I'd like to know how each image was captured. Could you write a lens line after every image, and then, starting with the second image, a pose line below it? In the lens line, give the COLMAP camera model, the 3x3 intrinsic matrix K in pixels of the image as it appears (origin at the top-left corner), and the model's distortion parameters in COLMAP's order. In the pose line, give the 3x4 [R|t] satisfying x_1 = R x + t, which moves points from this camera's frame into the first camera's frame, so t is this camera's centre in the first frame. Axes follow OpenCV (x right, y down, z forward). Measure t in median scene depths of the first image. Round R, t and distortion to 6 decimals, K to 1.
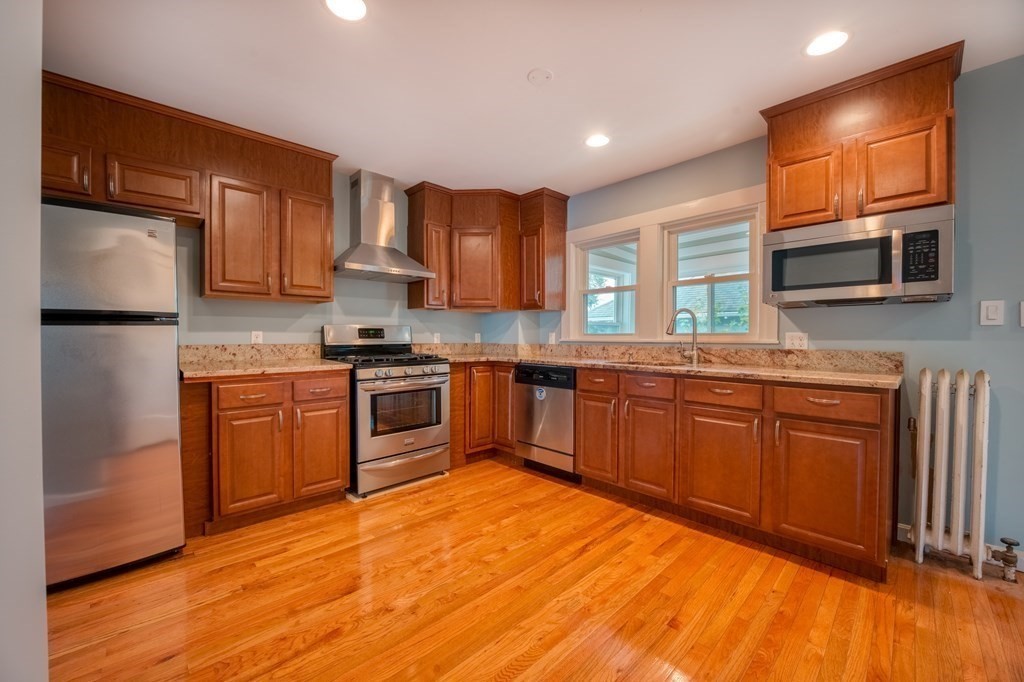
lens RADIAL K [[407.4, 0, 509.0], [0, 407.4, 339.8], [0, 0, 1]] dist [-0.010332, -0.002679]
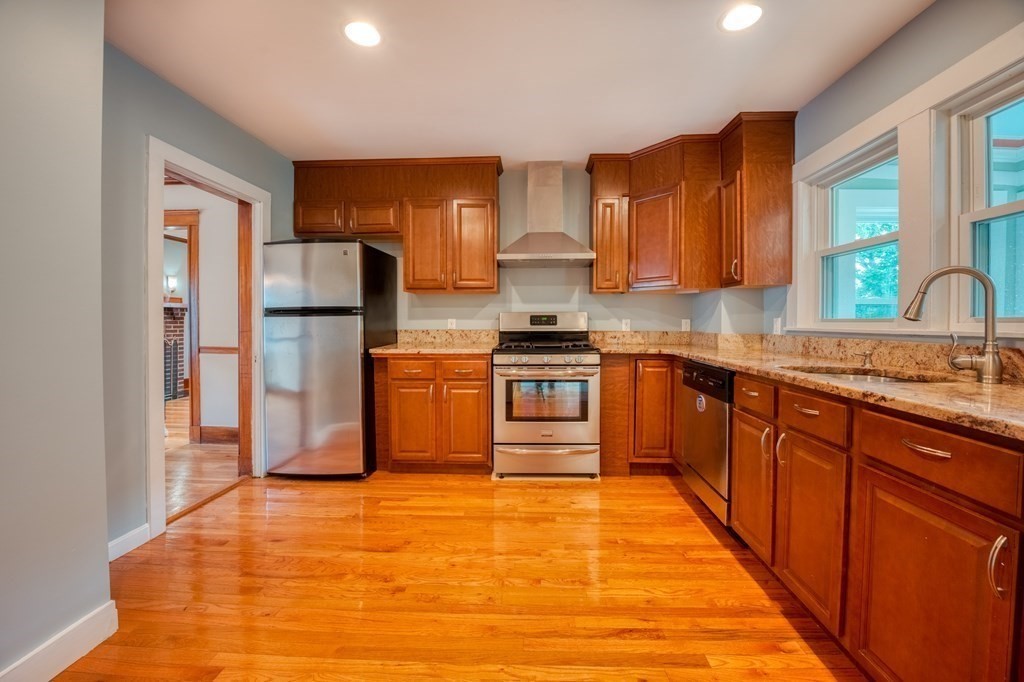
lens RADIAL K [[407.4, 0, 509.9], [0, 407.4, 324.7], [0, 0, 1]] dist [-0.010332, -0.002679]
pose [[0.692611, 0.003491, -0.721303, 0.392002], [-0.005565, 0.999984, -0.000503, -0.004475], [0.721290, 0.004362, 0.692619, 0.276661]]
